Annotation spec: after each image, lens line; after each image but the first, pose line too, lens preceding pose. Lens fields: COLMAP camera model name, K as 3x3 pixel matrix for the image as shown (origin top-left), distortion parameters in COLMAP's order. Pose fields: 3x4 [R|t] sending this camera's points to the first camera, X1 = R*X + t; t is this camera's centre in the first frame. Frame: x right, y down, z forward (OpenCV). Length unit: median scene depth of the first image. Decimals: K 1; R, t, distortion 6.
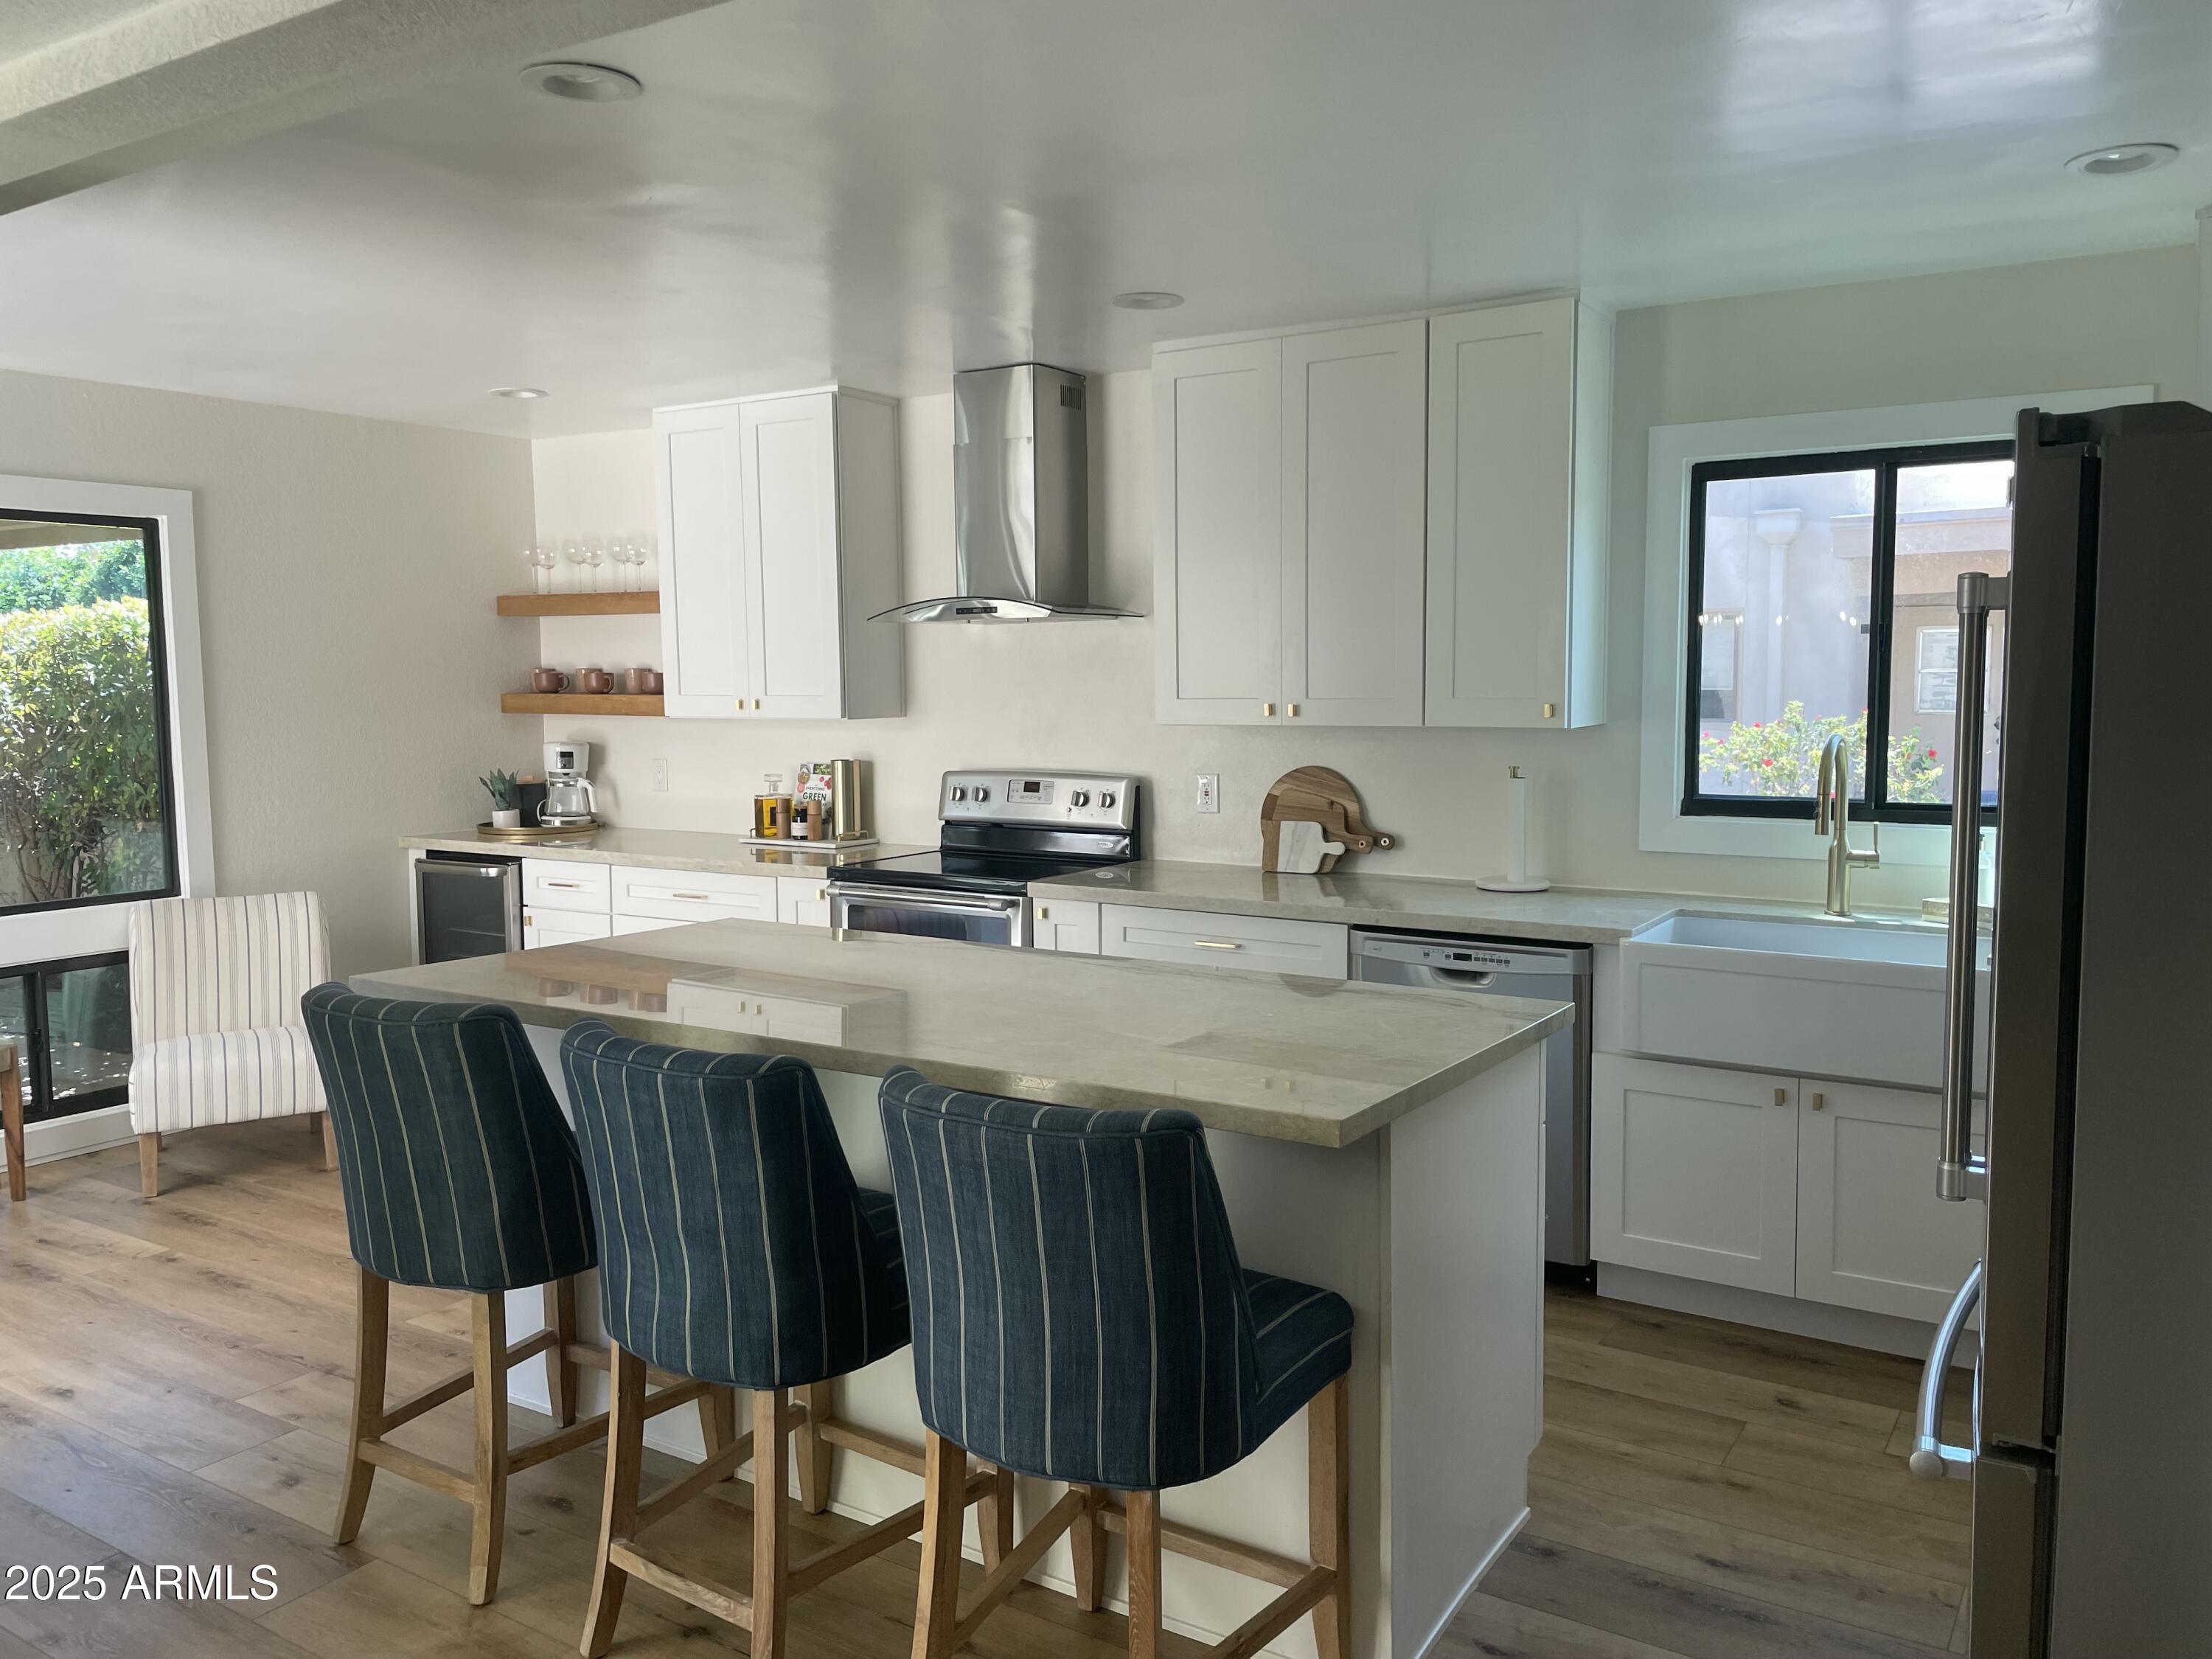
lens RADIAL K [[1668.9, 0, 1094.7], [0, 1668.9, 818.9], [0, 0, 1]] dist [0.061965, -0.068749]
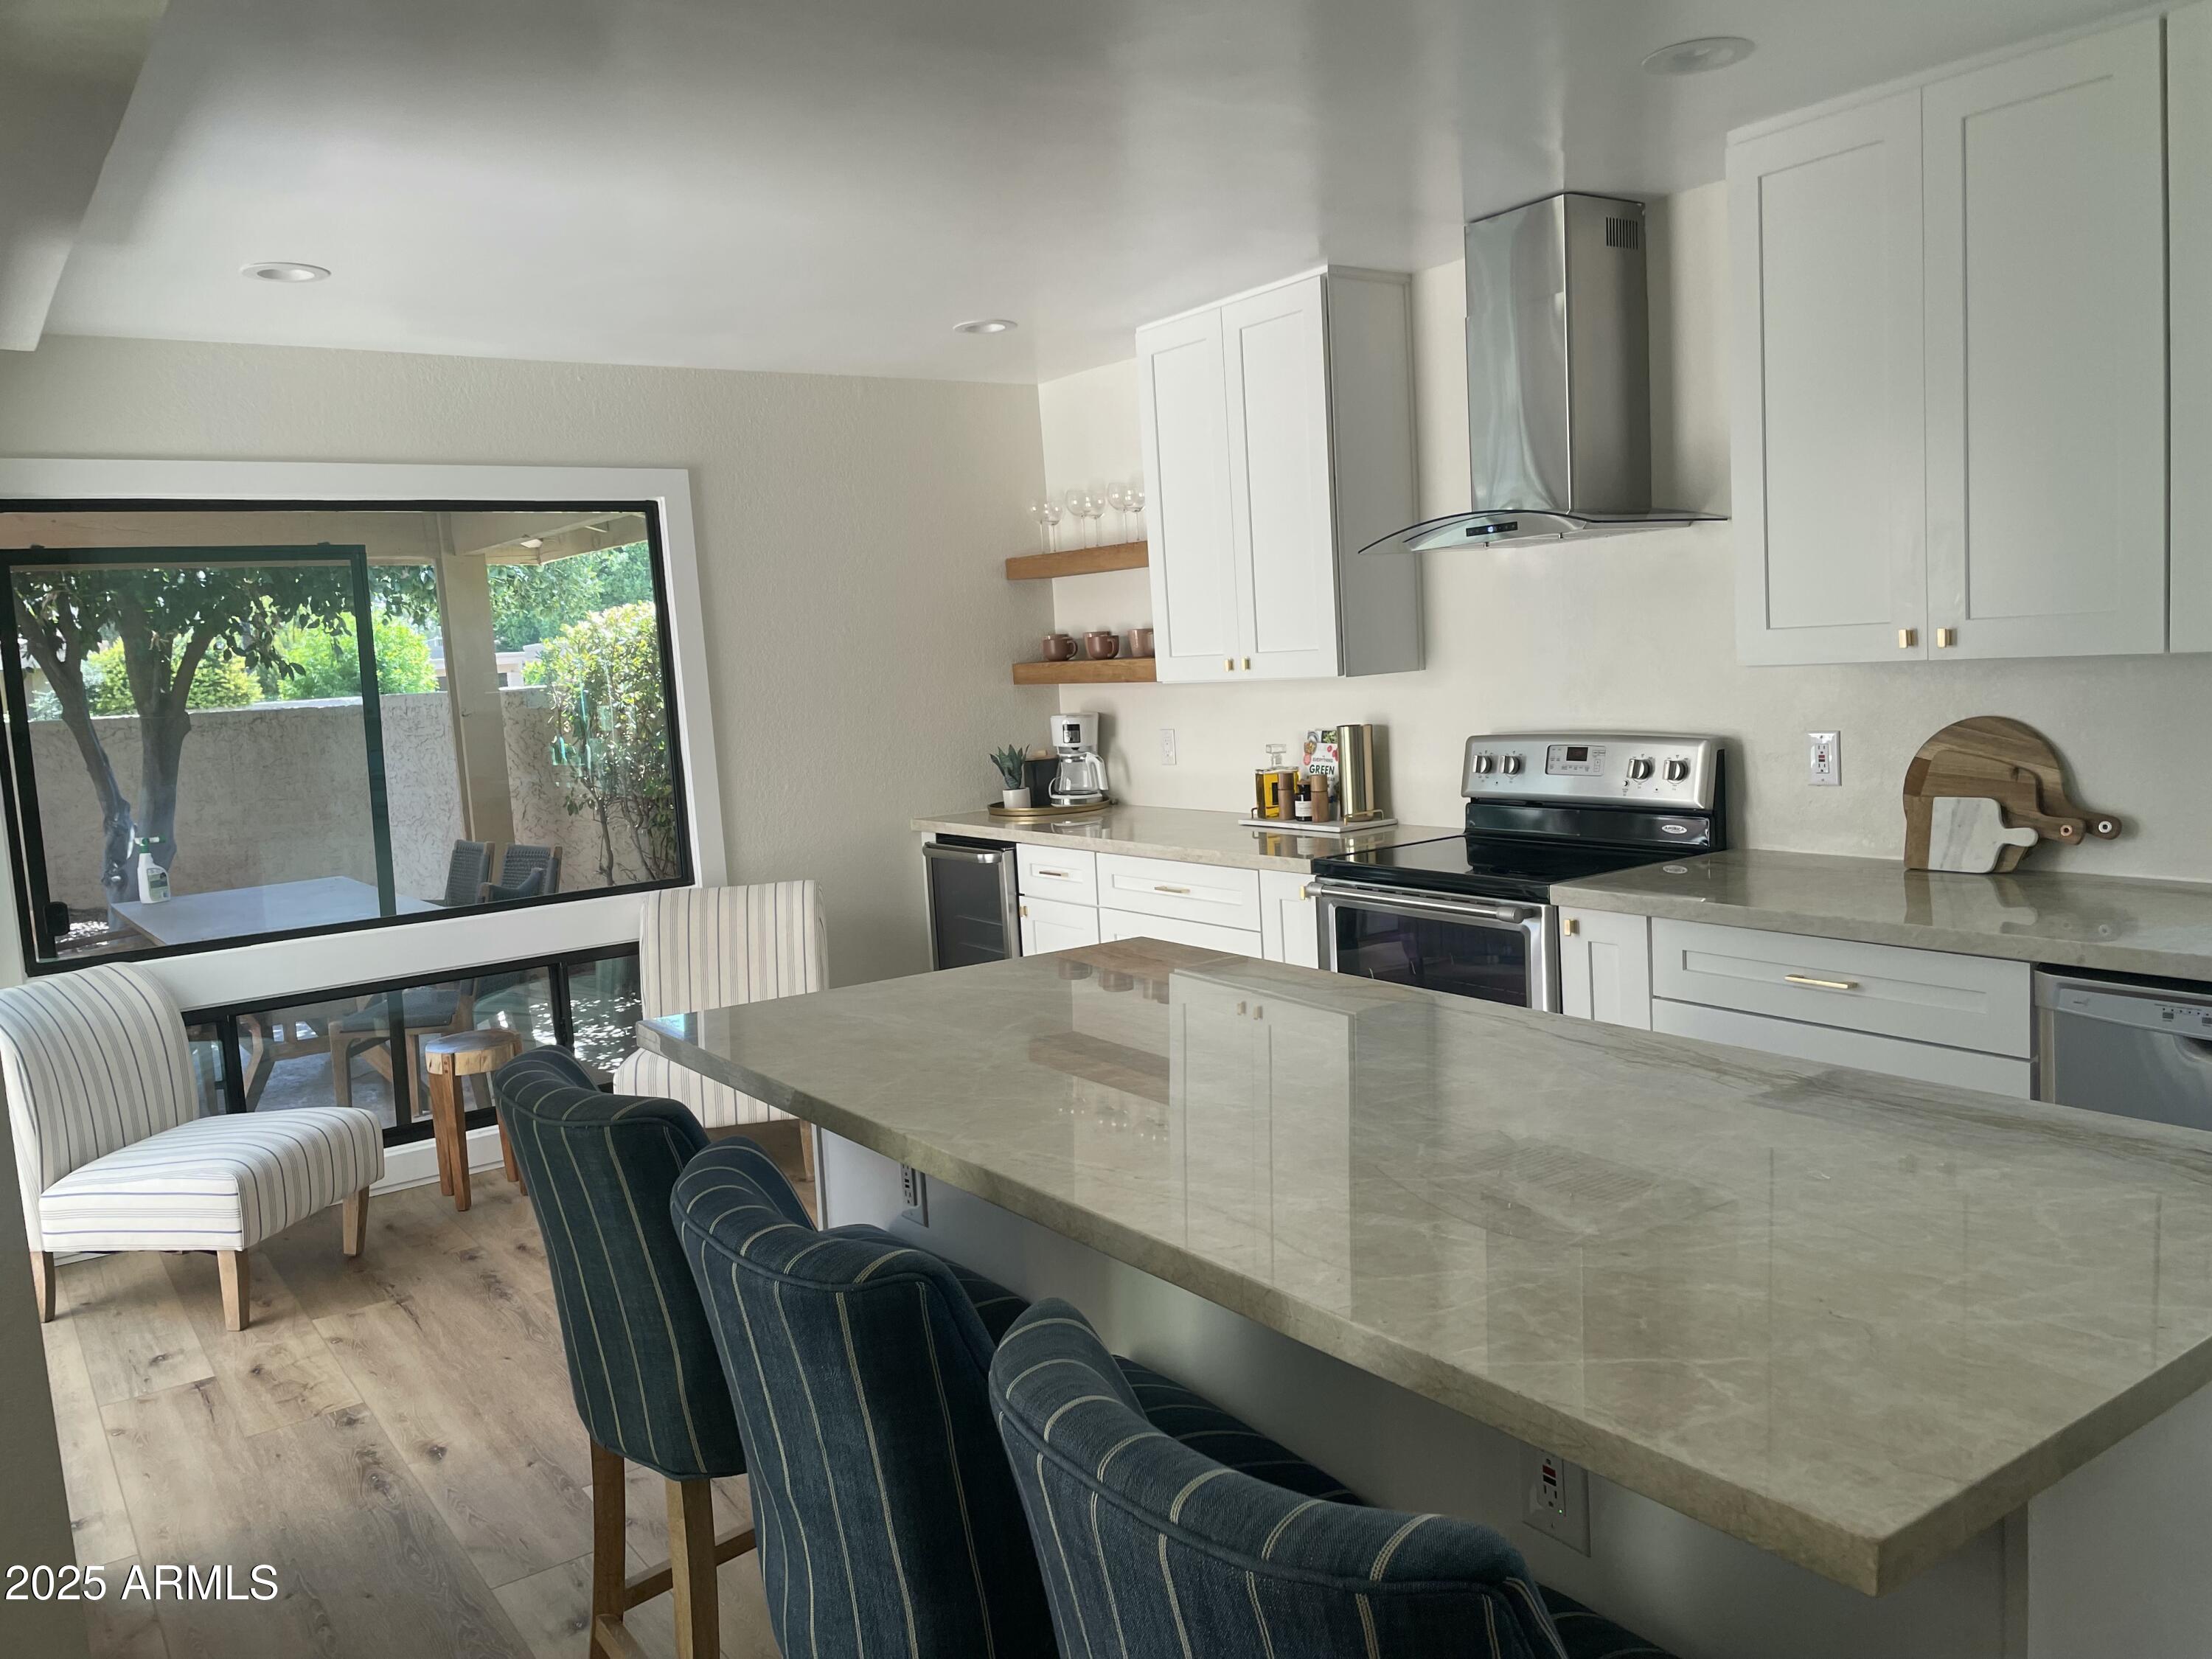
lens RADIAL K [[1668.9, 0, 1095.4], [0, 1668.9, 832.5], [0, 0, 1]] dist [0.061965, -0.068749]
pose [[0.925688, -0.007389, -0.378216, 0.050264], [0.021723, 0.999198, 0.033646, -0.014157], [0.377664, -0.039361, 0.925106, 0.201135]]
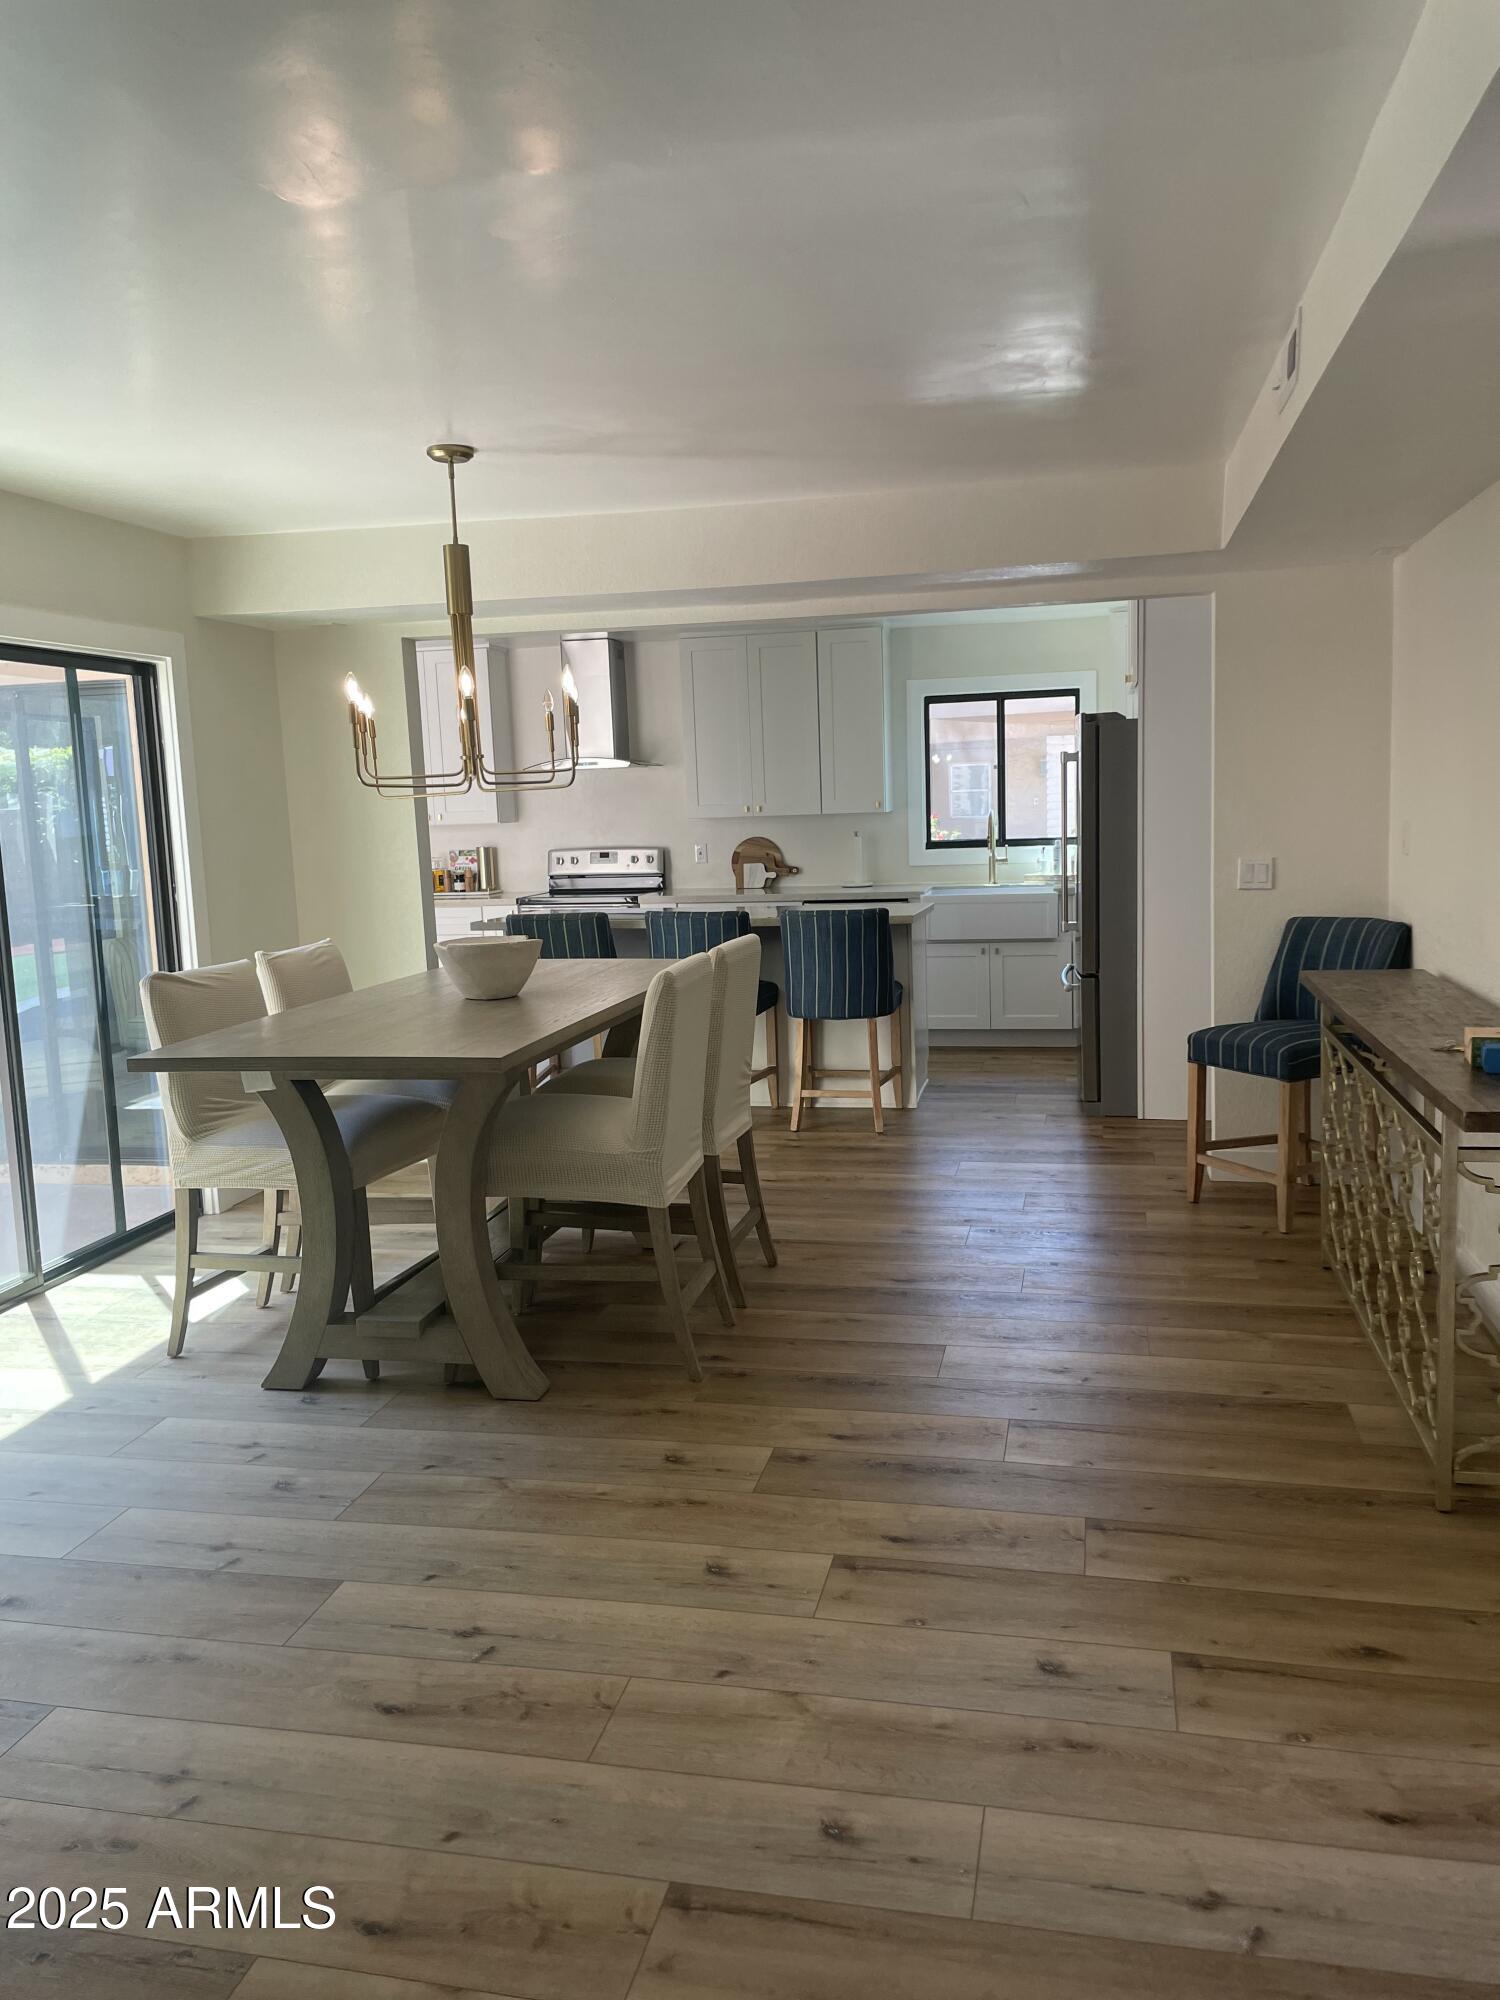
lens RADIAL K [[1508.9, 0, 752.7], [0, 1508.9, 1004.7], [0, 0, 1]] dist [0.061965, -0.068749]
pose [[0.941443, -0.072974, 0.329181, -0.476524], [0.056043, 0.996585, 0.060643, 0.058664], [-0.332482, -0.038644, 0.942318, -0.734996]]
